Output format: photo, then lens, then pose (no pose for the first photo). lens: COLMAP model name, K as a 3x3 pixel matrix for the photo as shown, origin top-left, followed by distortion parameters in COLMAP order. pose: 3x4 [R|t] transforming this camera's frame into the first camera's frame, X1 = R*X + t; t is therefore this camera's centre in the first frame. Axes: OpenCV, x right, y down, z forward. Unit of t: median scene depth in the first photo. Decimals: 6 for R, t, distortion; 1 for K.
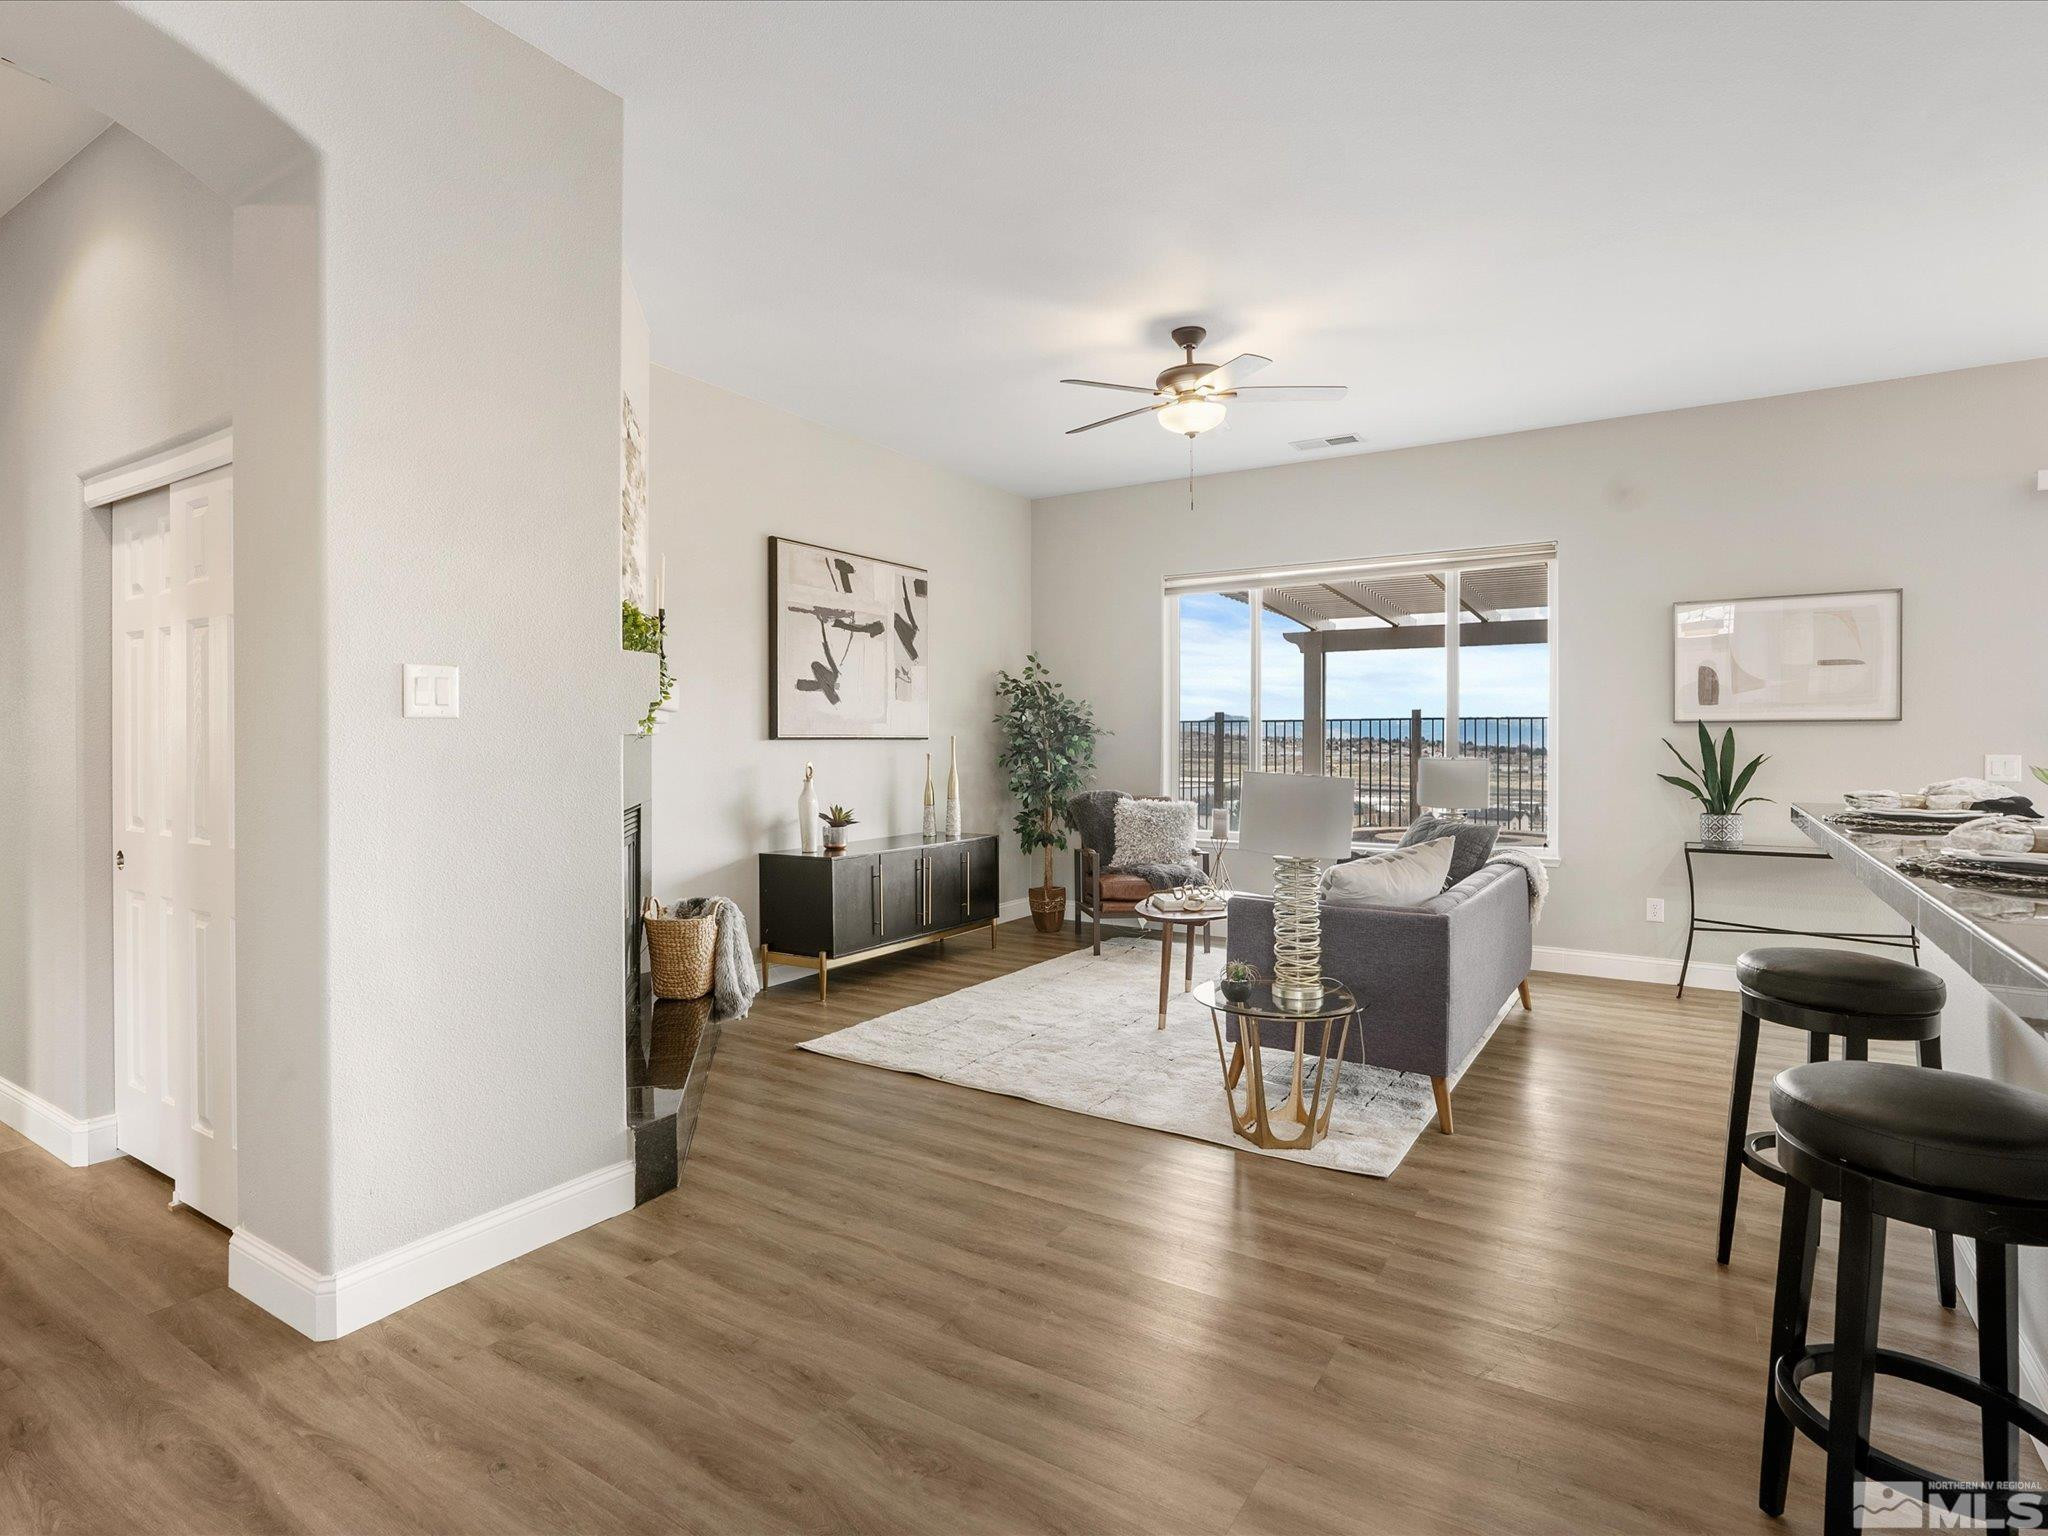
lens RADIAL K [[1052.8, 0, 1020.0], [0, 1052.8, 753.7], [0, 0, 1]] dist [-0.006256, 0.004159]
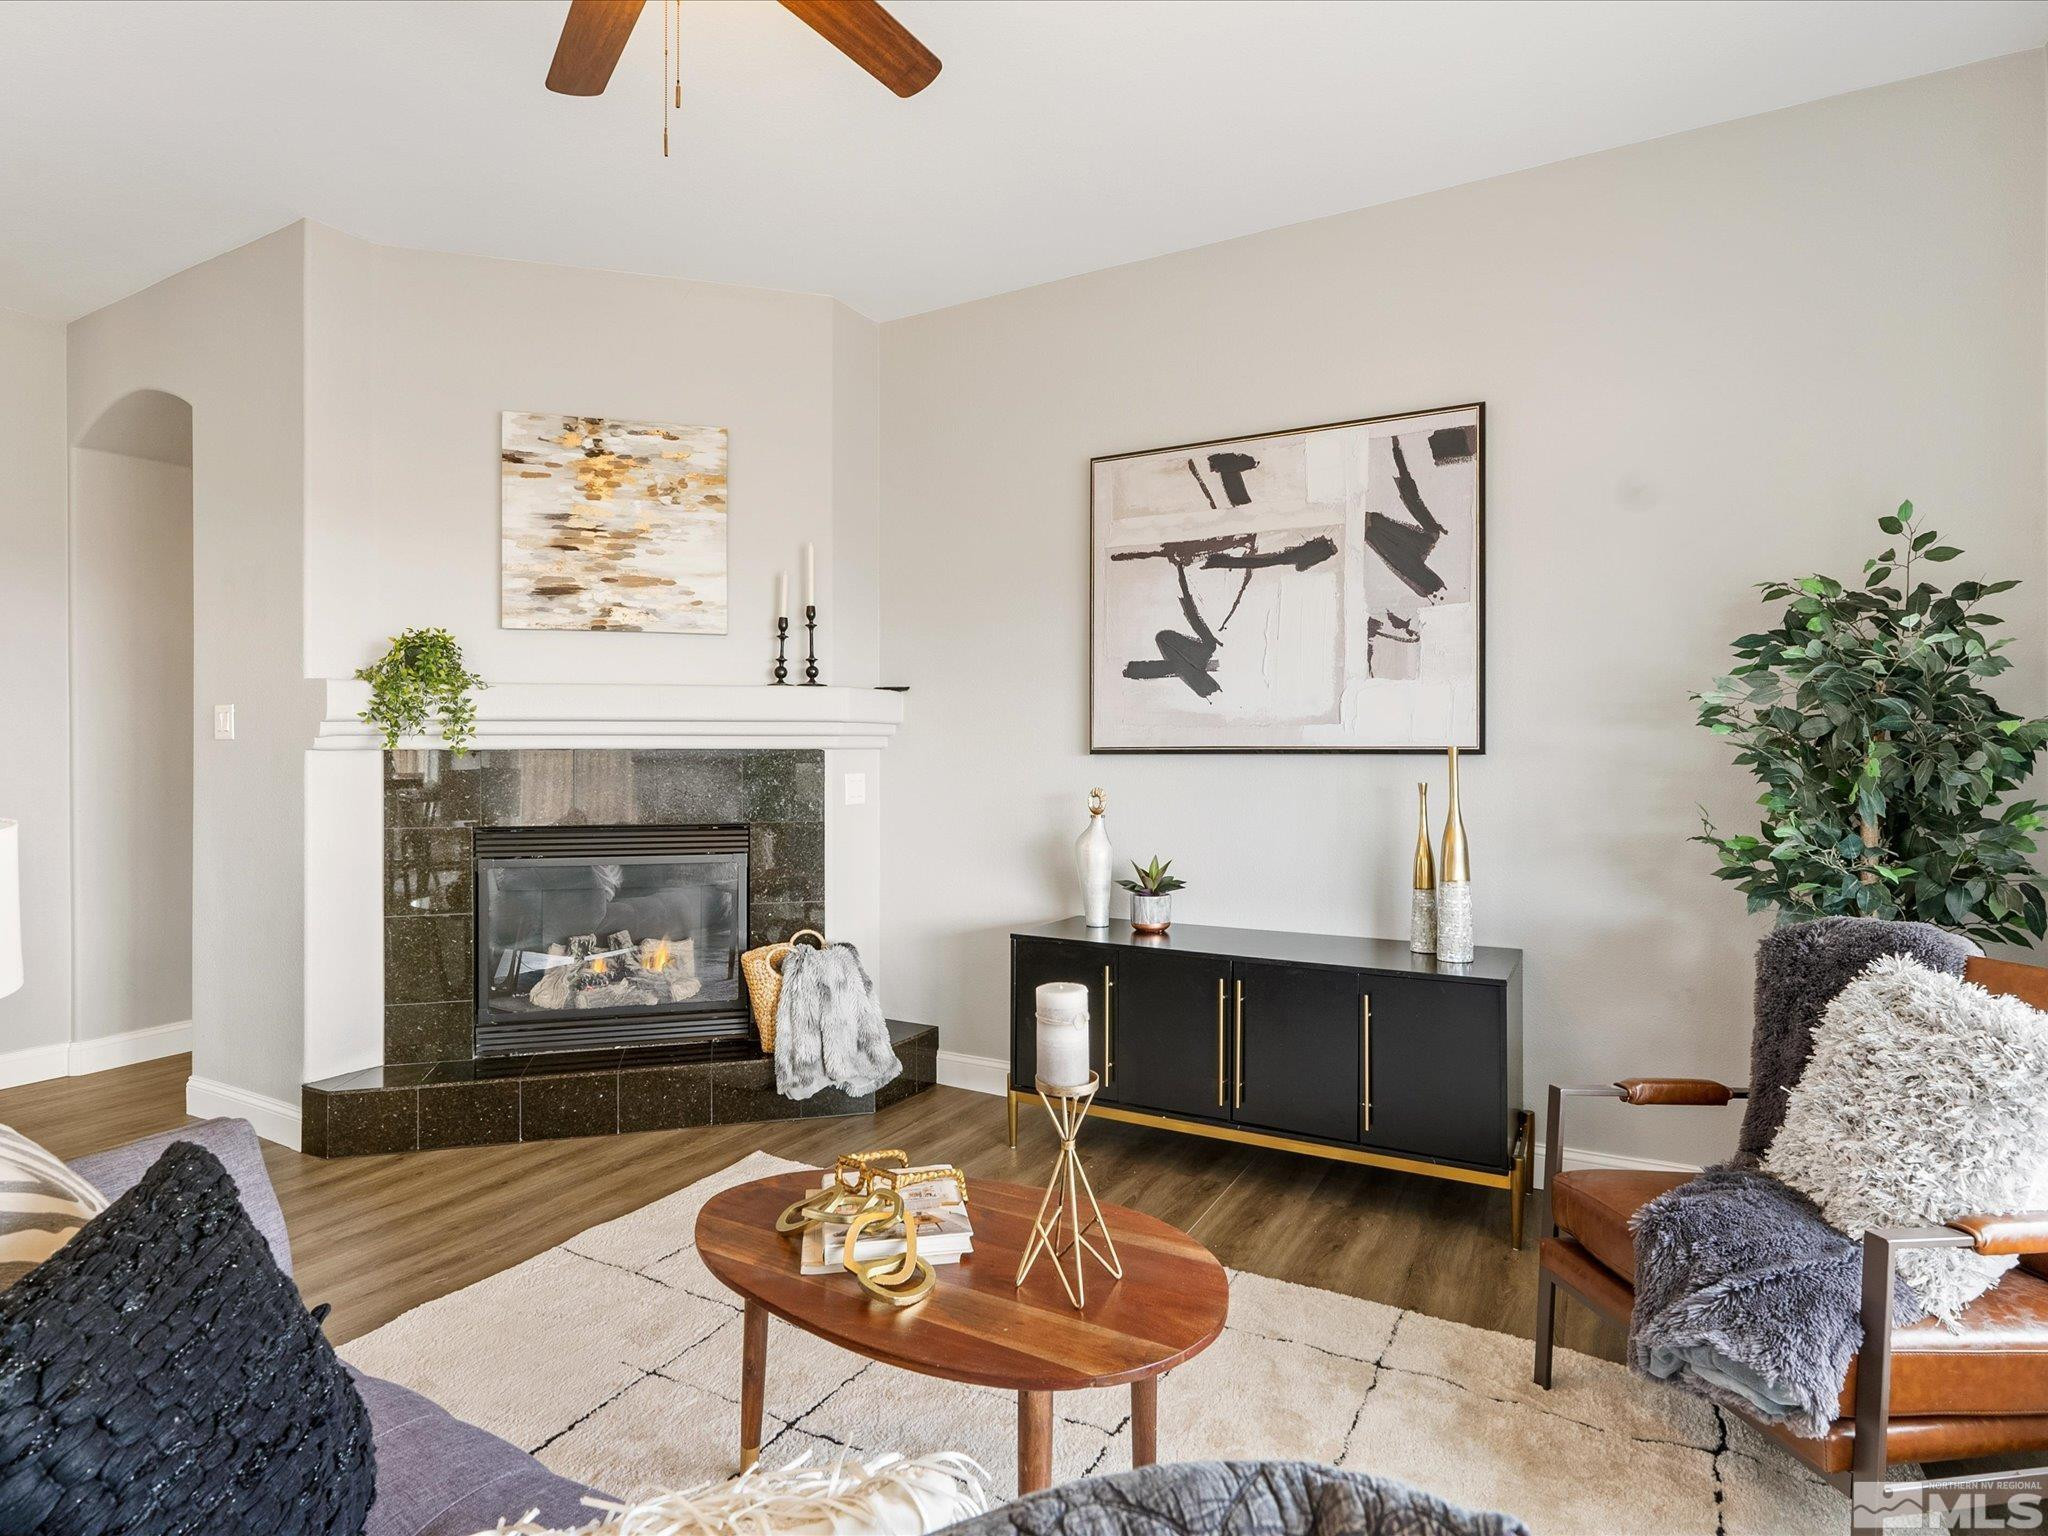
lens RADIAL K [[1052.8, 0, 1020.5], [0, 1052.8, 762.8], [0, 0, 1]] dist [-0.006256, 0.004159]
pose [[0.066480, 0.009589, -0.997742, 0.418566], [-0.015579, 0.999842, 0.008571, -0.011735], [0.997666, 0.014974, 0.066619, 0.843480]]
